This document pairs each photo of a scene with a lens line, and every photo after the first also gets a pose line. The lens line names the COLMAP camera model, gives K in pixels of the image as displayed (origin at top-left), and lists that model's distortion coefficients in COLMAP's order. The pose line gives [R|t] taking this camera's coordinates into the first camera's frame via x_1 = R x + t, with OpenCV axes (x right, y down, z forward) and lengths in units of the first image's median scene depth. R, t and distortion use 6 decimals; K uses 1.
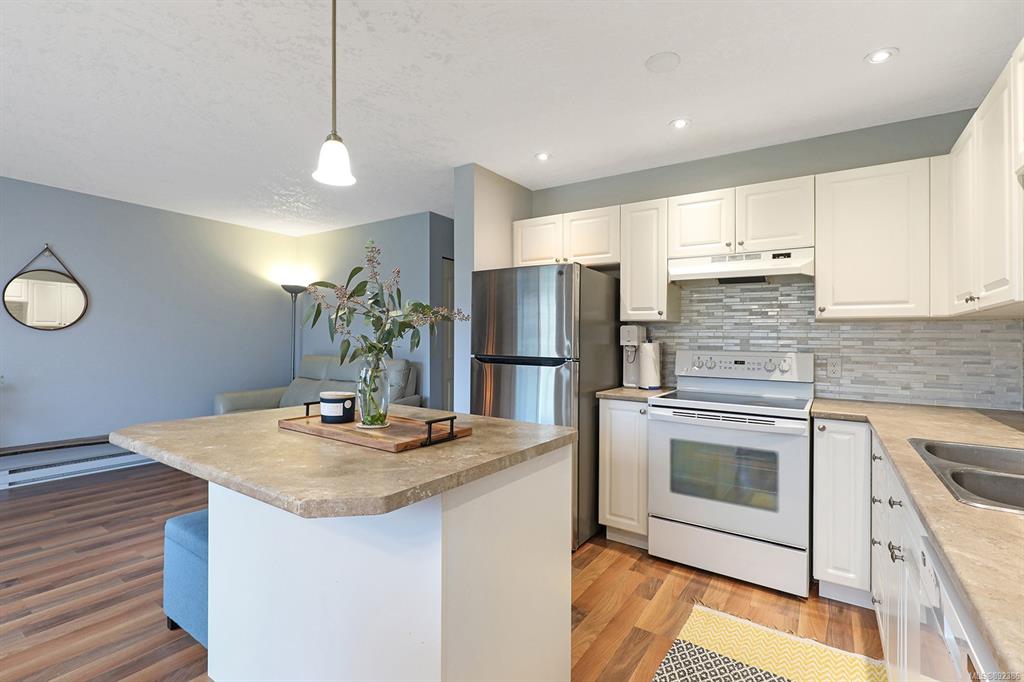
lens RADIAL K [[479.4, 0, 517.9], [0, 479.4, 344.6], [0, 0, 1]] dist [-0.001619, -0.000348]
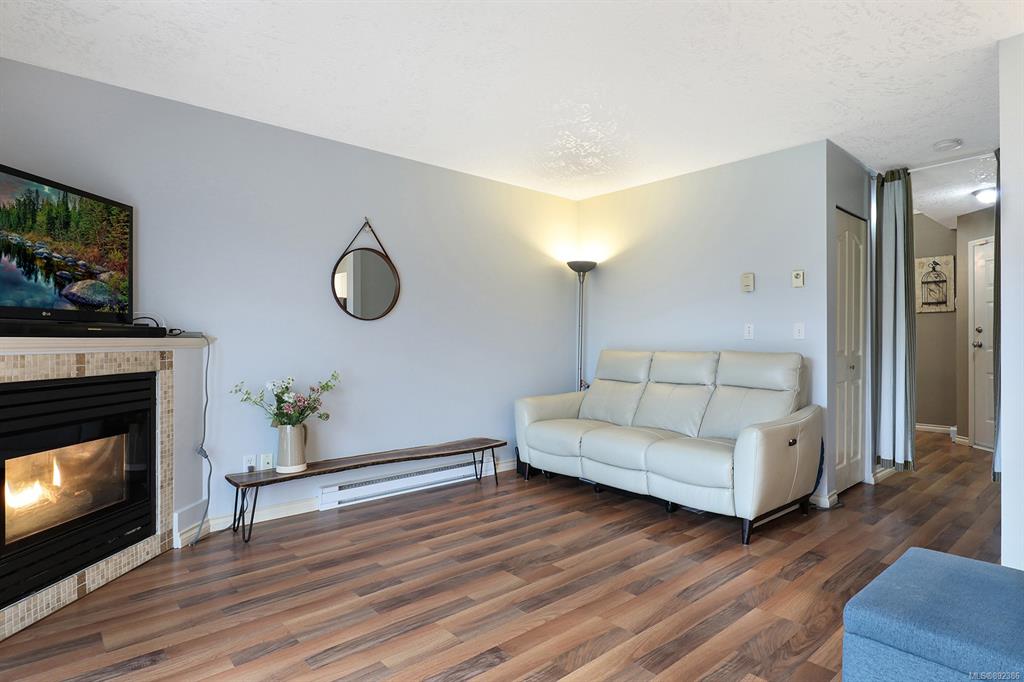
lens RADIAL K [[572.2, 0, 512.0], [0, 572.2, 341.0], [0, 0, 1]] dist [-0.014836, -0.000269]
pose [[0.966129, -0.012048, -0.257779, -0.554470], [0.010297, 0.999914, -0.008142, 0.019800], [0.257855, 0.005212, 0.966170, 0.113331]]
